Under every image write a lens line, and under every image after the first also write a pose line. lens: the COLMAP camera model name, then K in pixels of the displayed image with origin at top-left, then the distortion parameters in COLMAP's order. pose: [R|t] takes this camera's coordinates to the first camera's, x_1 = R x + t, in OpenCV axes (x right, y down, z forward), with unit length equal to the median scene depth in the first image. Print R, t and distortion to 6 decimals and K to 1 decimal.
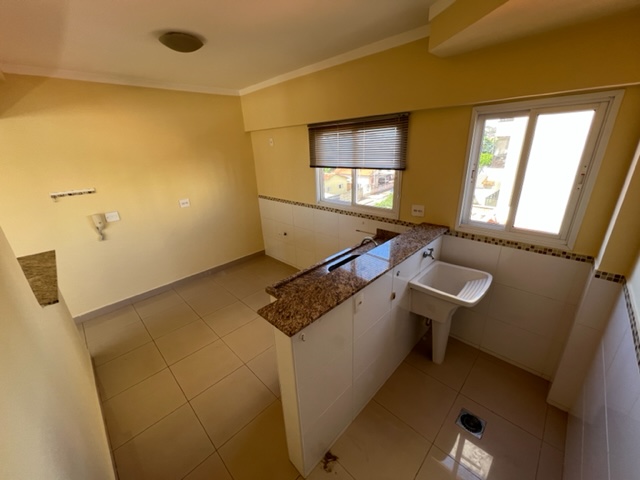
lens RADIAL K [[257.0, 0, 320.0], [0, 257.0, 240.0], [0, 0, 1]] dist [-0.000316, -0.000015]
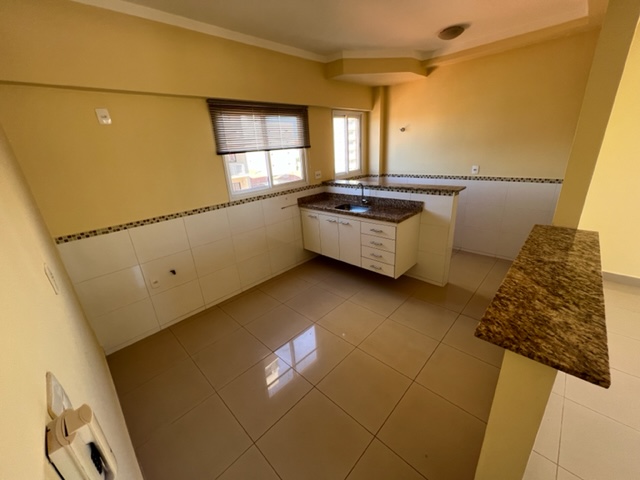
lens RADIAL K [[258.0, 0, 320.0], [0, 258.0, 240.0], [0, 0, 1]] dist [-0.000905, -0.000167]
pose [[-0.013989, -0.295659, 0.955191, -0.998027], [0.411334, 0.869008, 0.275007, -0.165408], [-0.911377, 0.396750, 0.109458, 0.842540]]
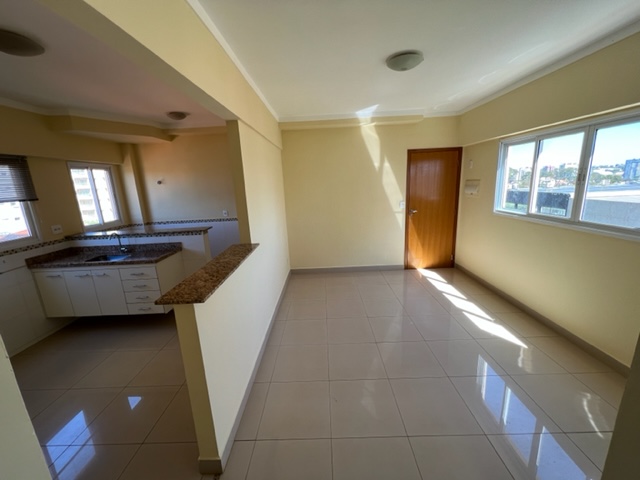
lens RADIAL K [[257.0, 0, 320.0], [0, 257.0, 240.0], [0, 0, 1]] dist [-0.000316, -0.000015]
pose [[-0.693027, -0.078810, 0.716591, -1.292661], [0.331089, 0.848181, 0.413483, -0.142079], [-0.640385, 0.523810, -0.561720, 0.780717]]
